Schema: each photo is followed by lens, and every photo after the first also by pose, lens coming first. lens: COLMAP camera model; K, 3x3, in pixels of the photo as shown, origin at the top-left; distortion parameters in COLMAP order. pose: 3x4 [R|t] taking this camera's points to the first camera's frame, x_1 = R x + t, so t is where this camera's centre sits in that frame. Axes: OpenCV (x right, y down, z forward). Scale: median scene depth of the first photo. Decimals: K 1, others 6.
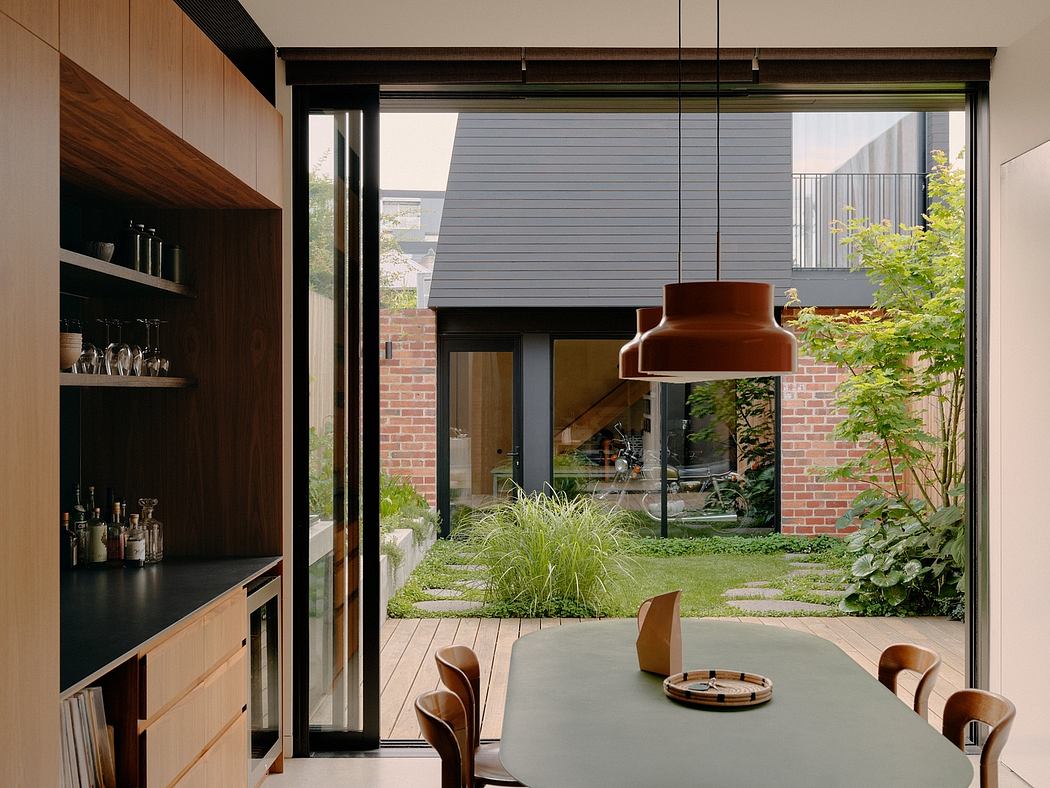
lens RADIAL K [[1205.5, 0, 525.0], [0, 1205.5, 394.0], [0, 0, 1]] dist [0.005931, 0.022358]
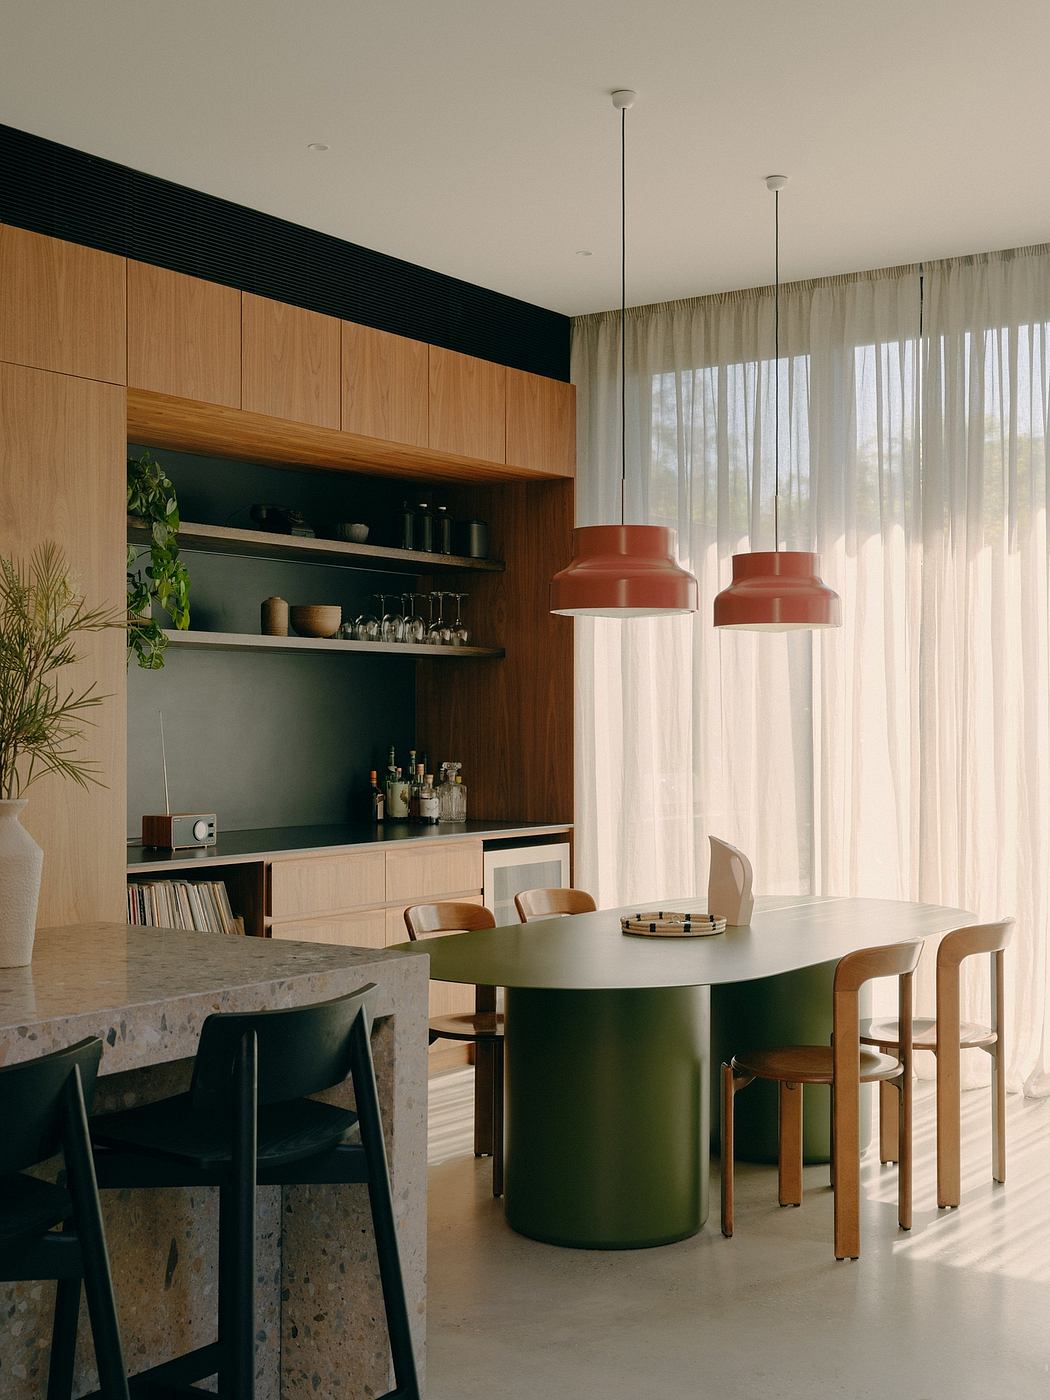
lens RADIAL K [[1607.4, 0, 525.0], [0, 1607.4, 700.0], [0, 0, 1]] dist [0.005931, 0.022358]
pose [[0.820484, -0.002946, -0.571662, 0.592394], [-0.001136, 0.999976, -0.006785, 0.044934], [0.571669, 0.006216, 0.820461, -0.131465]]
